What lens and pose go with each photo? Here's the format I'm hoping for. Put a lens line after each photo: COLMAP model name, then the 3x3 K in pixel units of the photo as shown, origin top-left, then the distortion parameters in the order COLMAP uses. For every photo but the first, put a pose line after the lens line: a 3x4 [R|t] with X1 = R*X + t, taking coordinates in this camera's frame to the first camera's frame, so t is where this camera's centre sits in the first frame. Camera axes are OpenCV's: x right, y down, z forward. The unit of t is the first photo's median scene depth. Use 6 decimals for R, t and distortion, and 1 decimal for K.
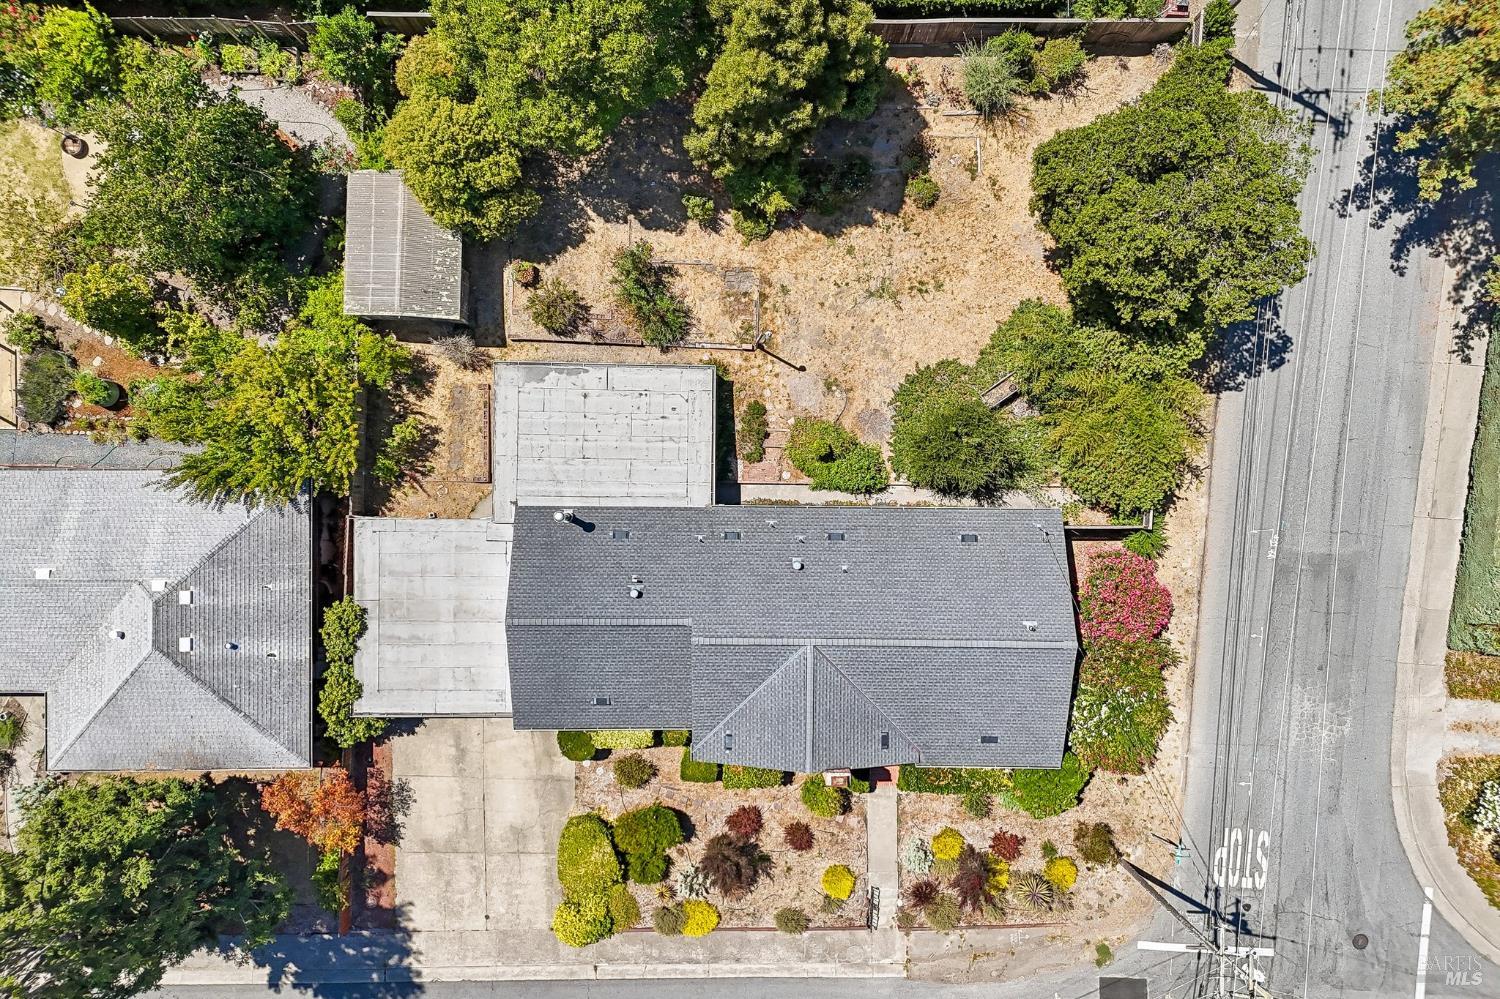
lens RADIAL K [[1098.1, 0, 755.3], [0, 1098.1, 494.4], [0, 0, 1]] dist [0.065609, -0.065921]
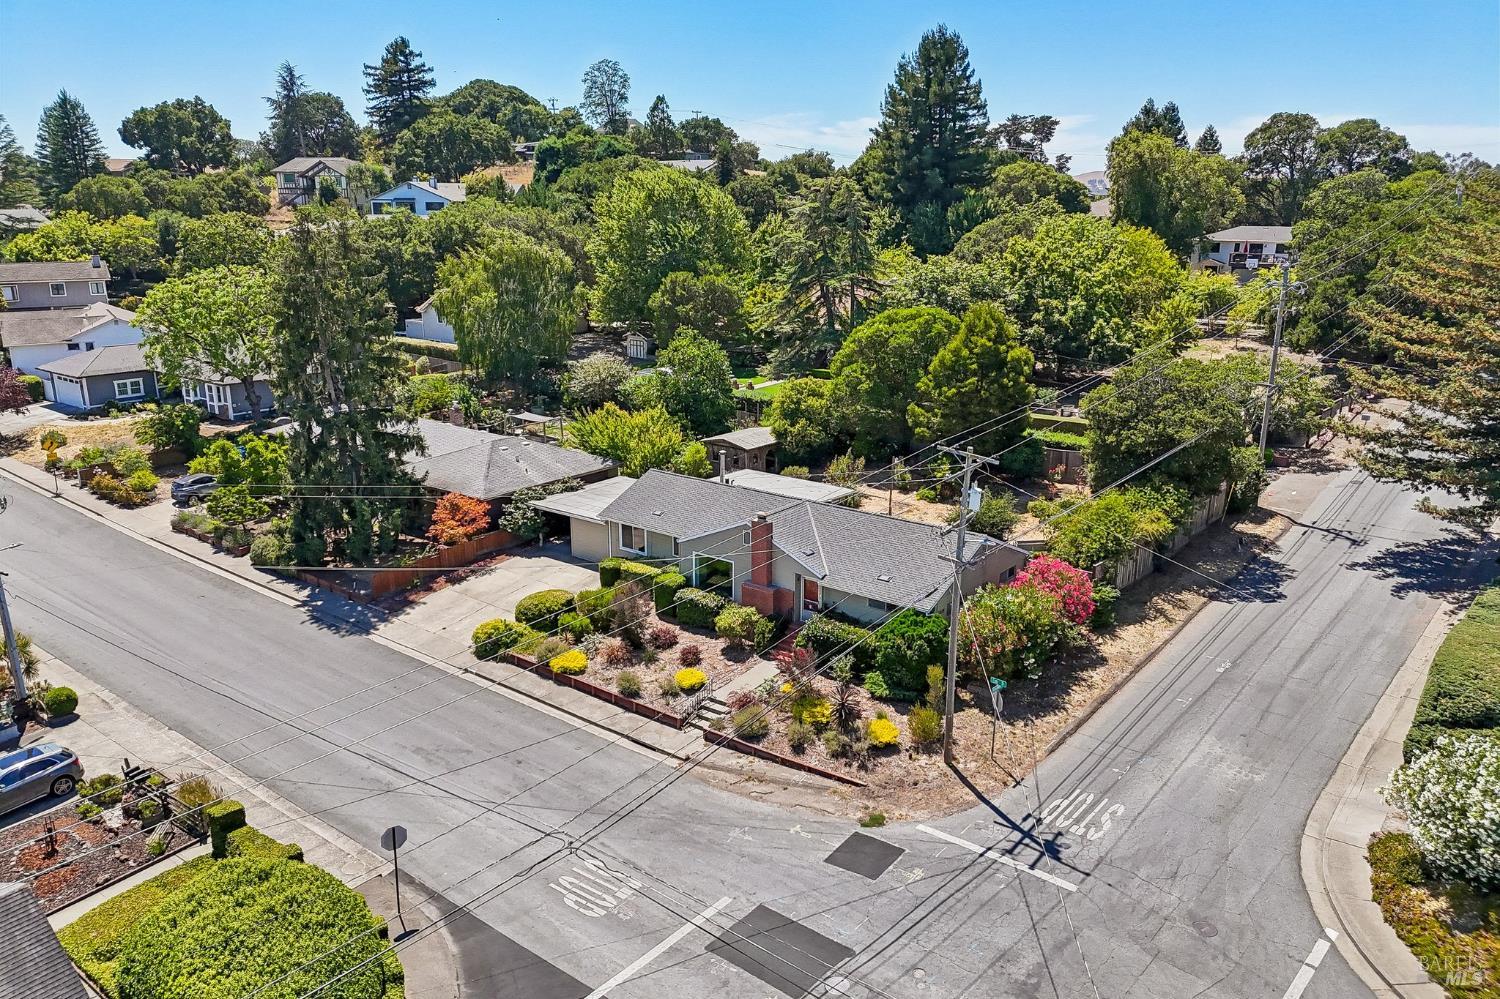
lens RADIAL K [[1098.1, 0, 754.0], [0, 1098.1, 497.0], [0, 0, 1]] dist [0.065609, -0.065921]
pose [[0.790485, 0.151610, -0.593420, 0.703250], [-0.612422, 0.209047, -0.762390, 1.060605], [0.008466, 0.966082, 0.258098, 0.572935]]
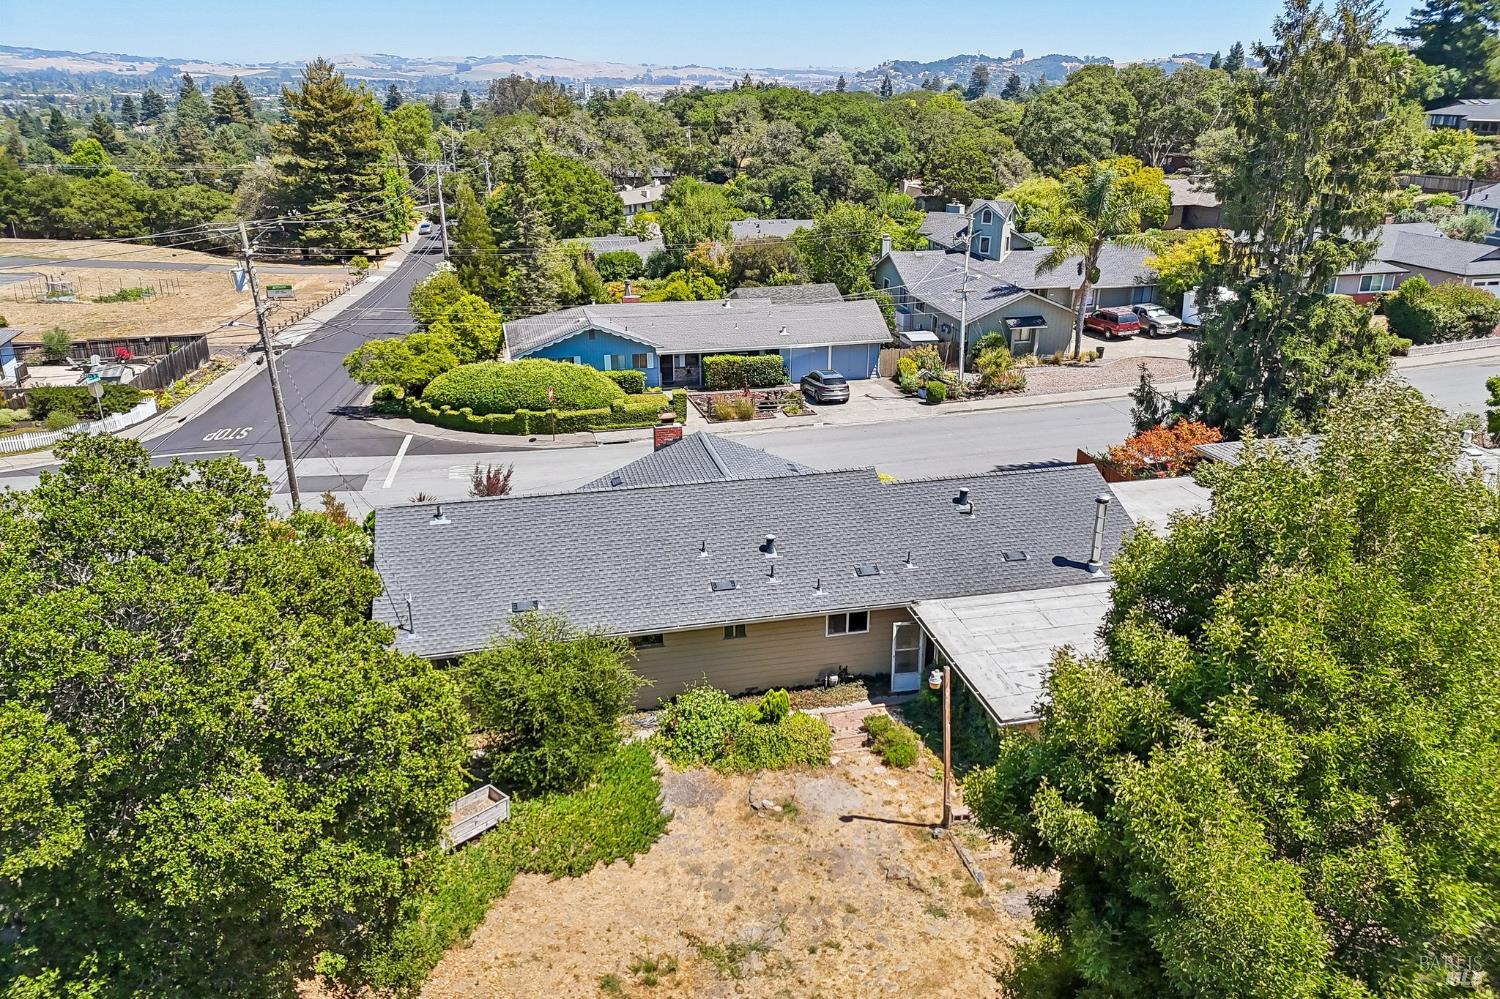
lens RADIAL K [[1098.1, 0, 751.0], [0, 1098.1, 504.5], [0, 0, 1]] dist [0.065609, -0.065921]
pose [[-0.969989, 0.076310, -0.230864, 0.193179], [-0.242860, -0.350299, 0.904605, -0.516783], [-0.011841, 0.933524, 0.358319, 0.647337]]
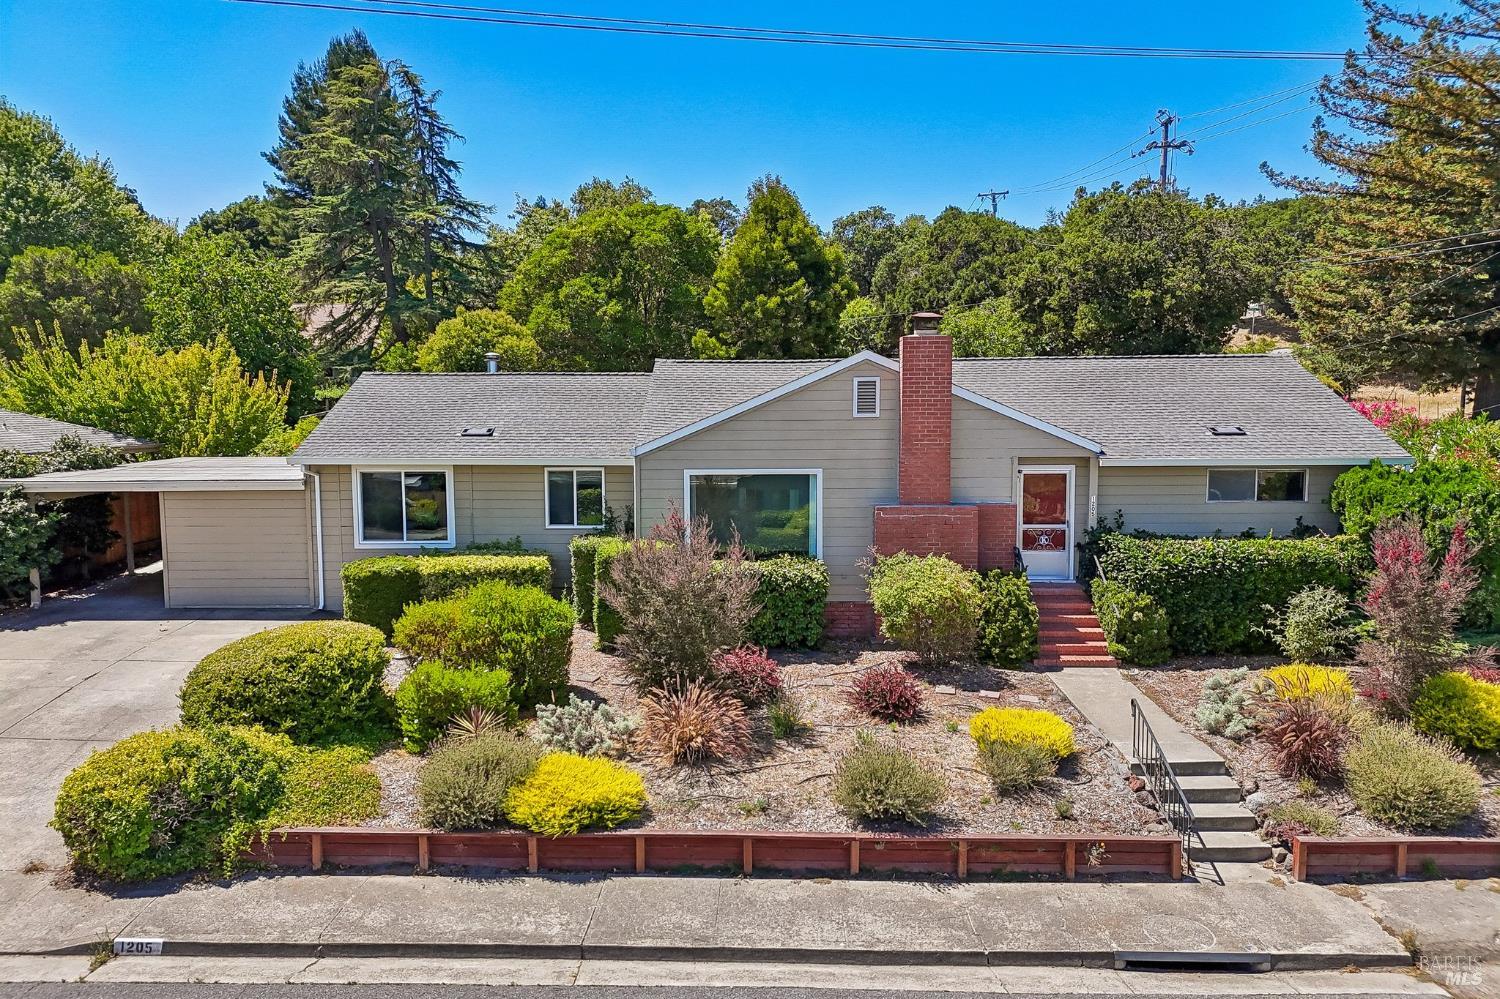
lens RADIAL K [[1098.1, 0, 751.6], [0, 1098.1, 496.1], [0, 0, 1]] dist [0.065609, -0.065921]
pose [[0.999893, -0.013748, -0.004921, -0.002536], [-0.003682, 0.088763, -0.996046, 0.670184], [0.014130, 0.995958, 0.088703, 0.900857]]
